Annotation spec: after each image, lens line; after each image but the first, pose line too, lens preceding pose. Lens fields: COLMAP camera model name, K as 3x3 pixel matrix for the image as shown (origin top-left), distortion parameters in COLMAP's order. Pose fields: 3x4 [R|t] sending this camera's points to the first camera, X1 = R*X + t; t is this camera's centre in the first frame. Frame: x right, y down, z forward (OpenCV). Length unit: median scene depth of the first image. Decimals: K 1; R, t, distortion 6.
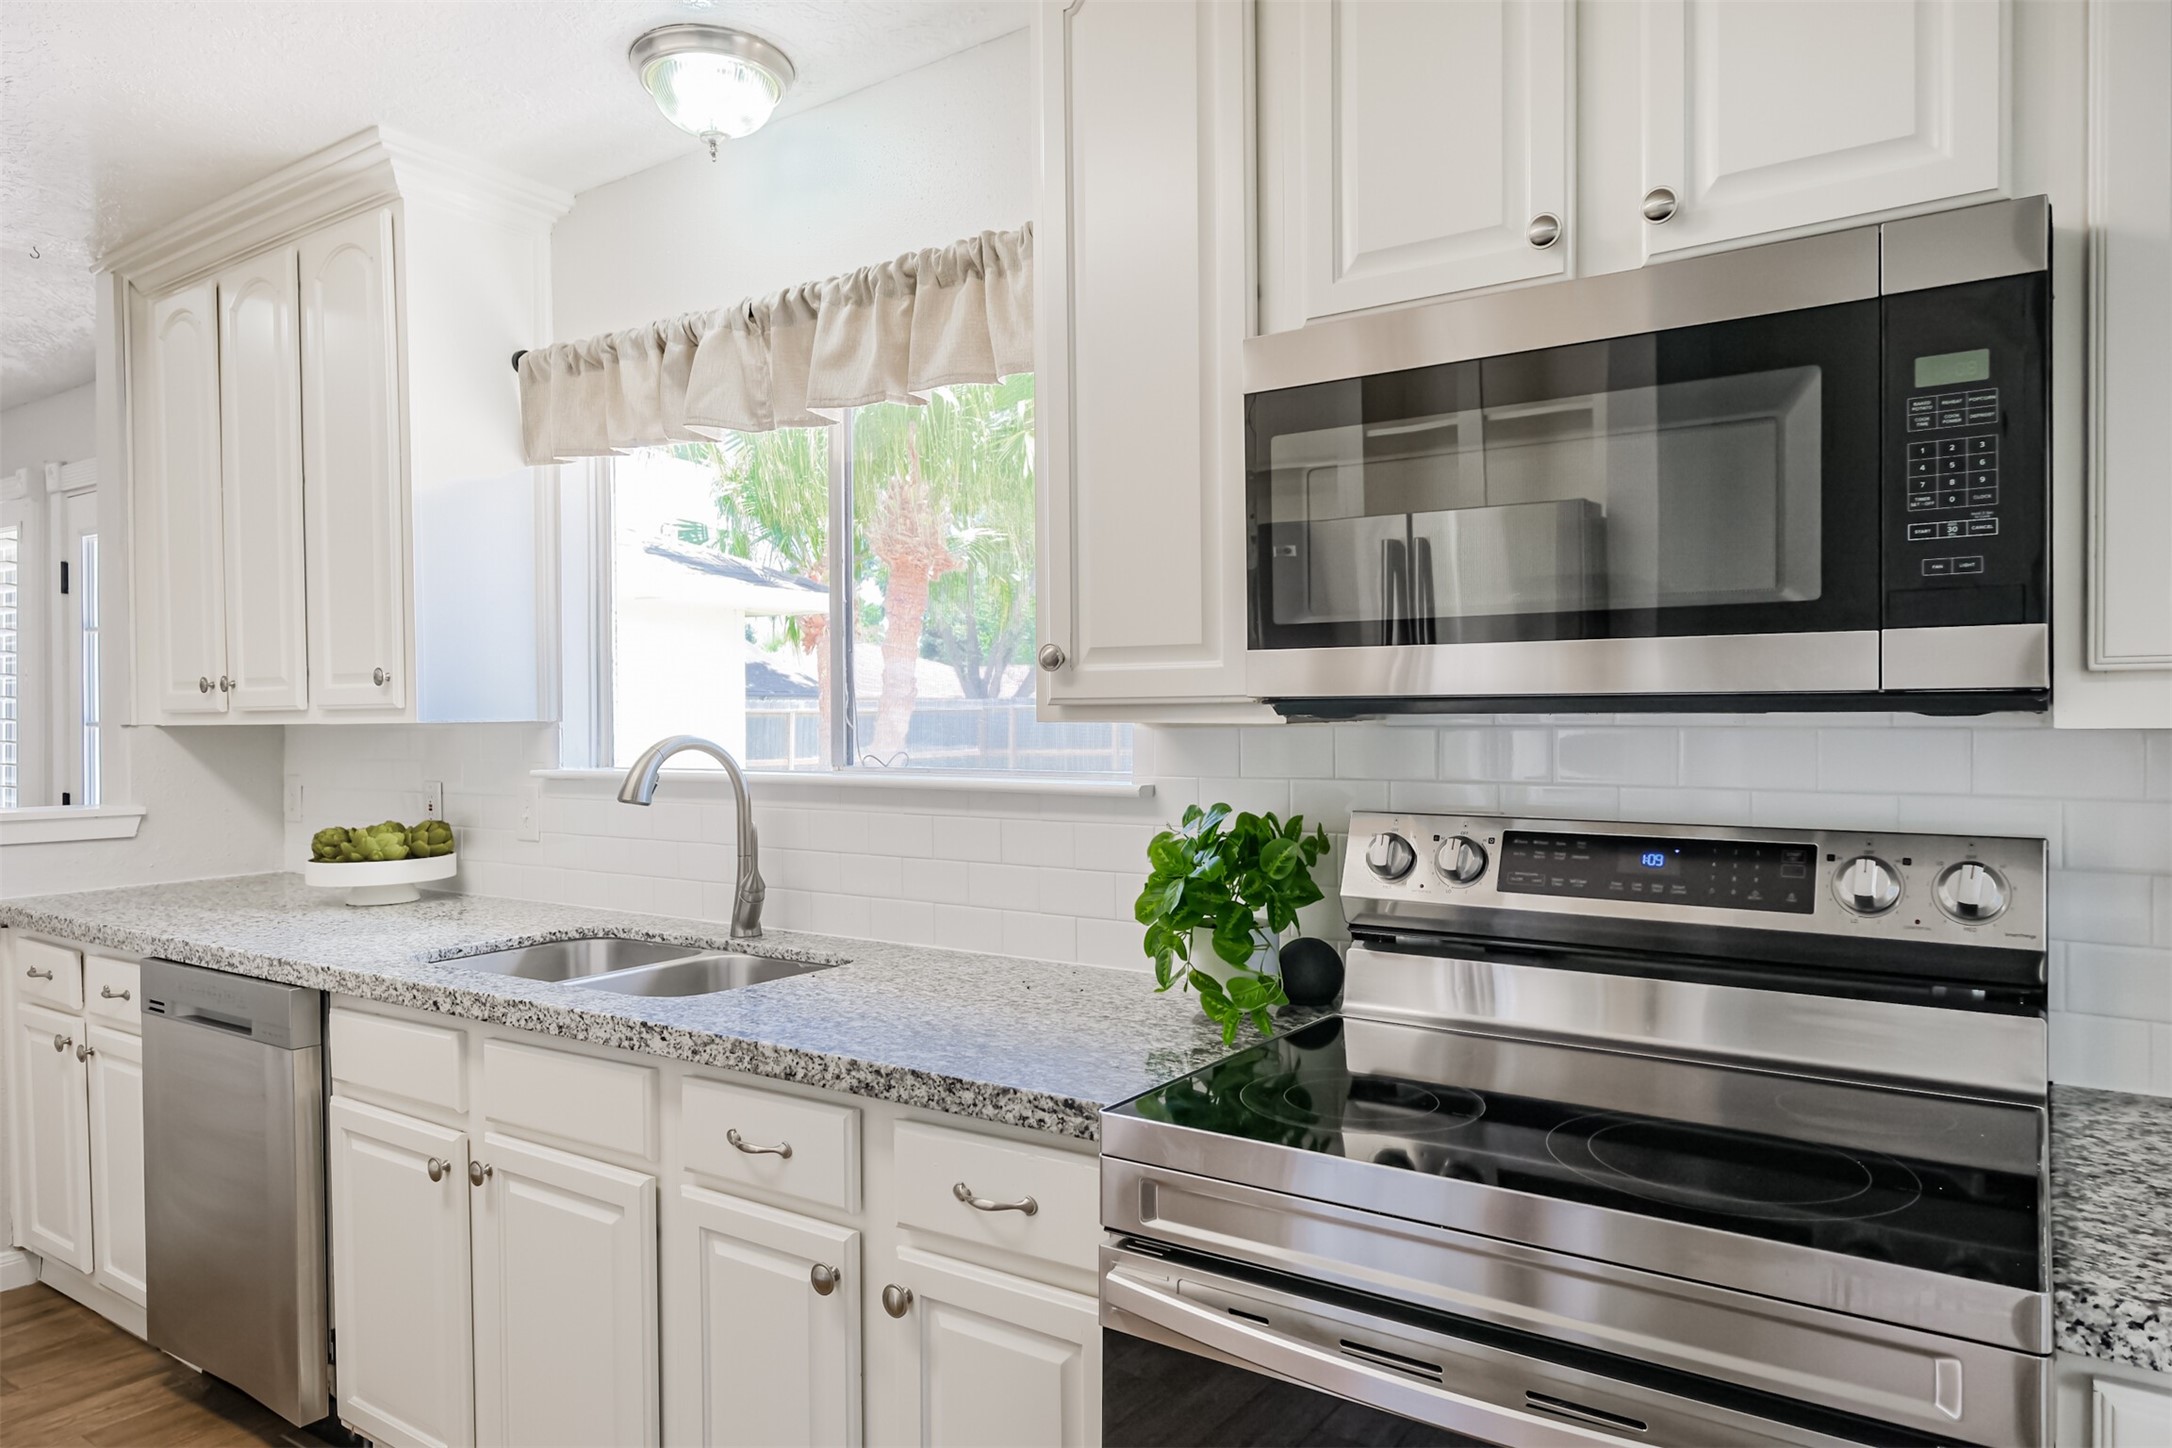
lens RADIAL K [[1371.2, 0, 1090.8], [0, 1371.2, 732.2], [0, 0, 1]] dist [0.012520, -0.005036]
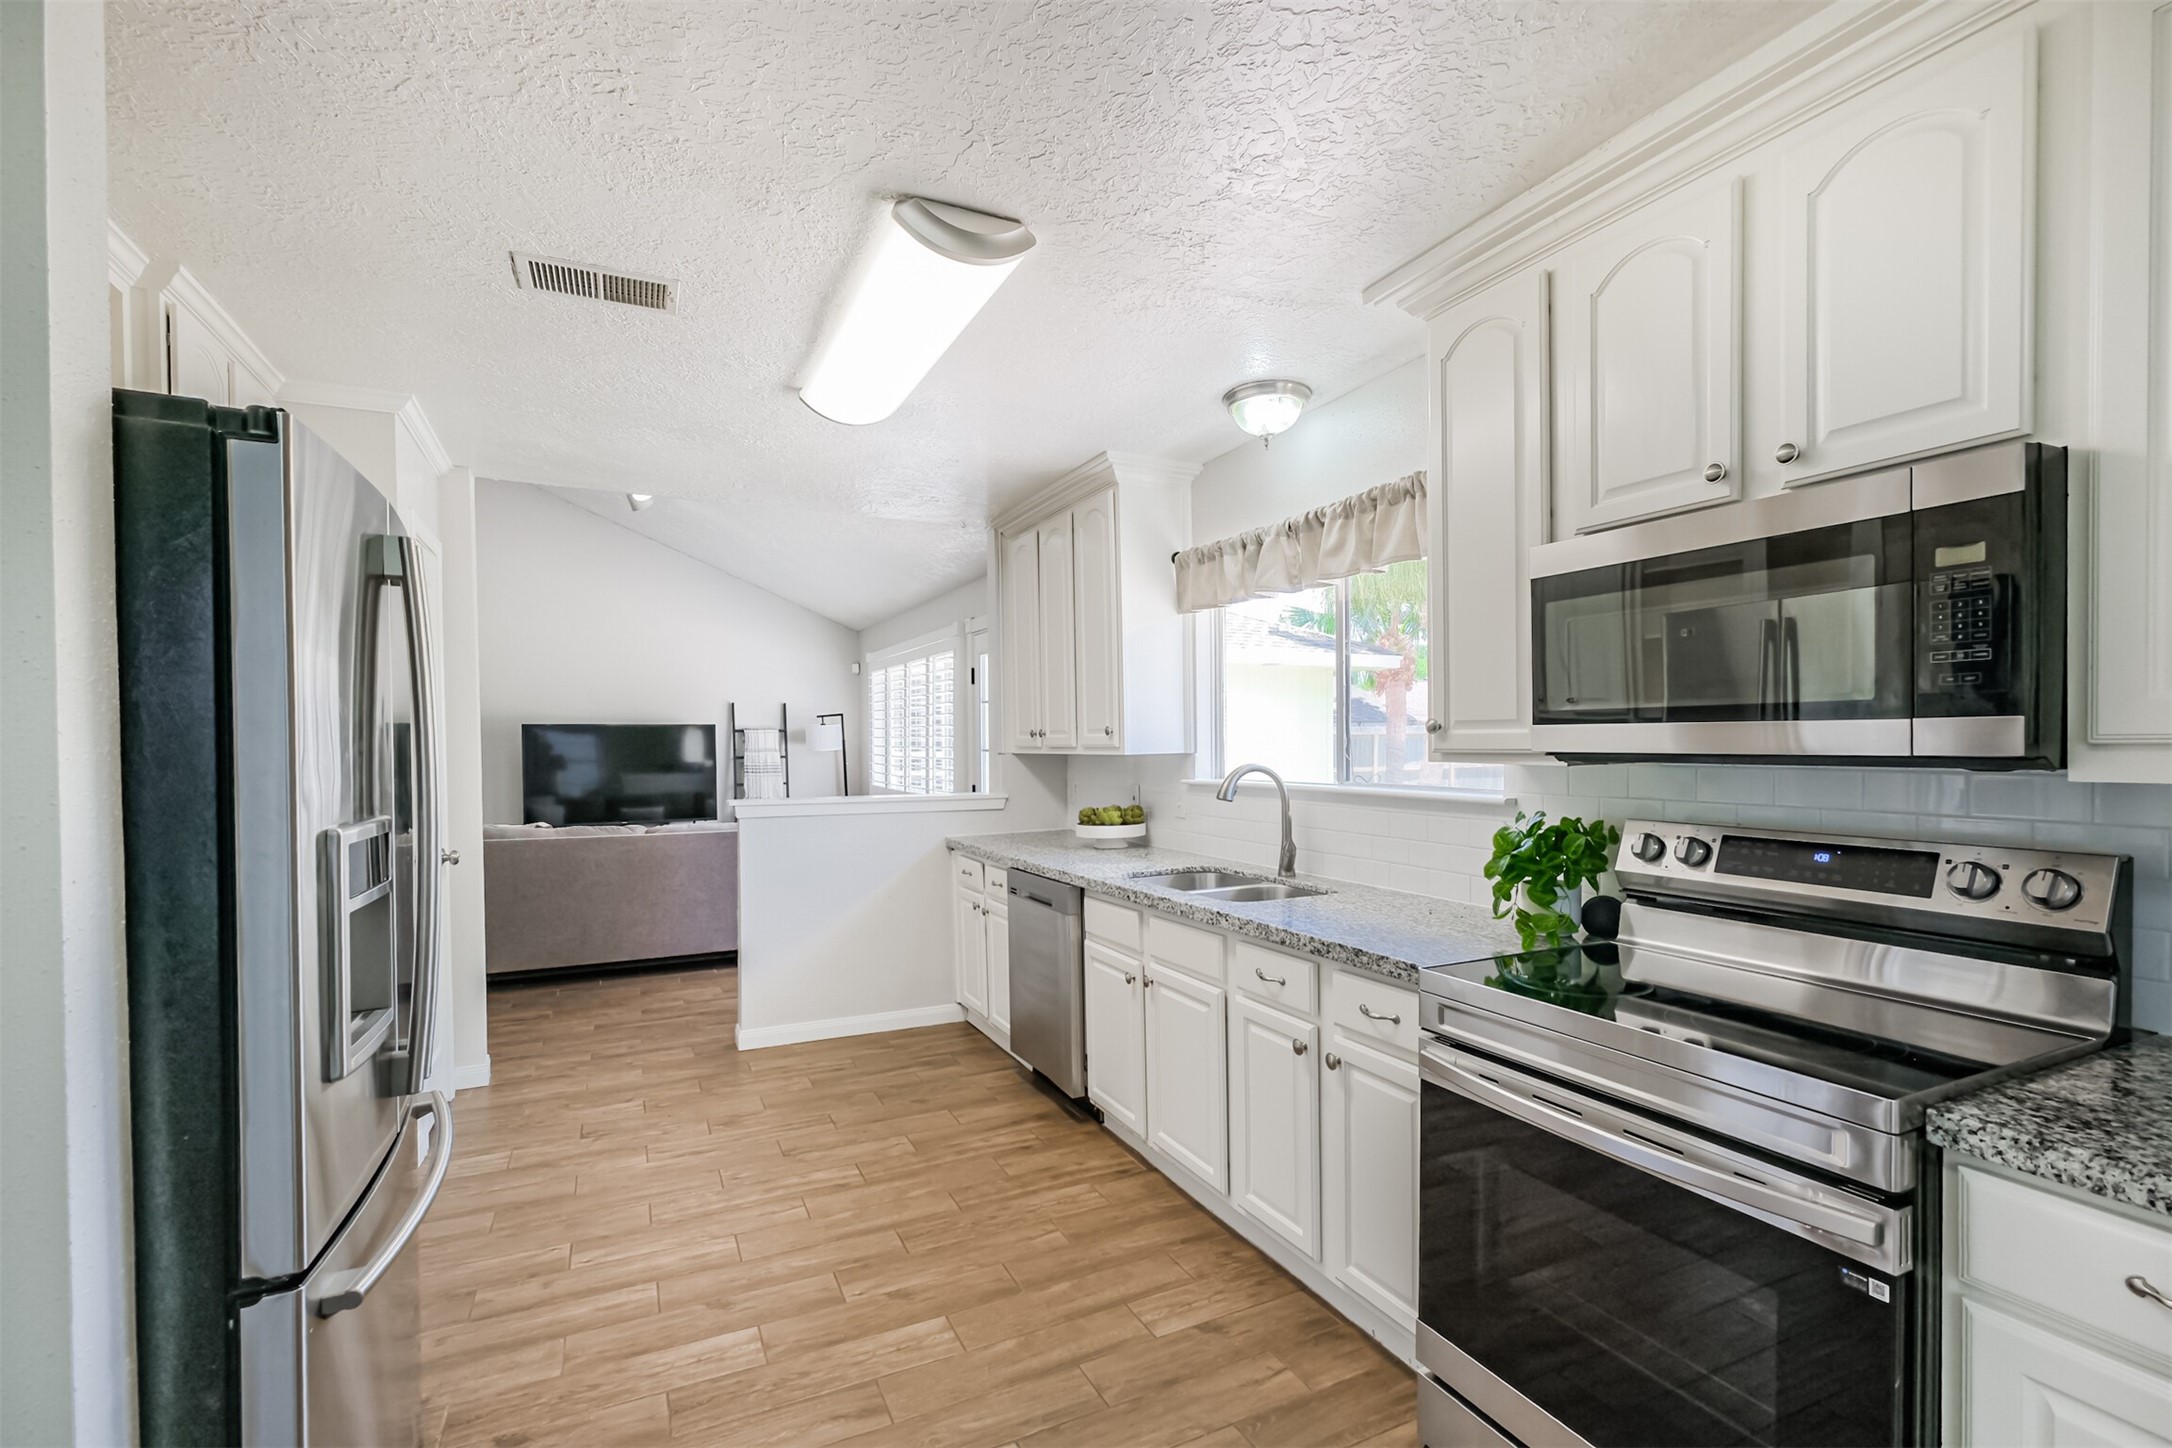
lens RADIAL K [[970.0, 0, 1091.7], [0, 970.0, 756.0], [0, 0, 1]] dist [-0.003962, 0.005733]
pose [[0.872468, 0.004940, -0.488647, 0.186437], [0.000606, 0.999937, 0.011192, -0.027820], [0.488671, -0.010061, 0.872410, -0.291048]]
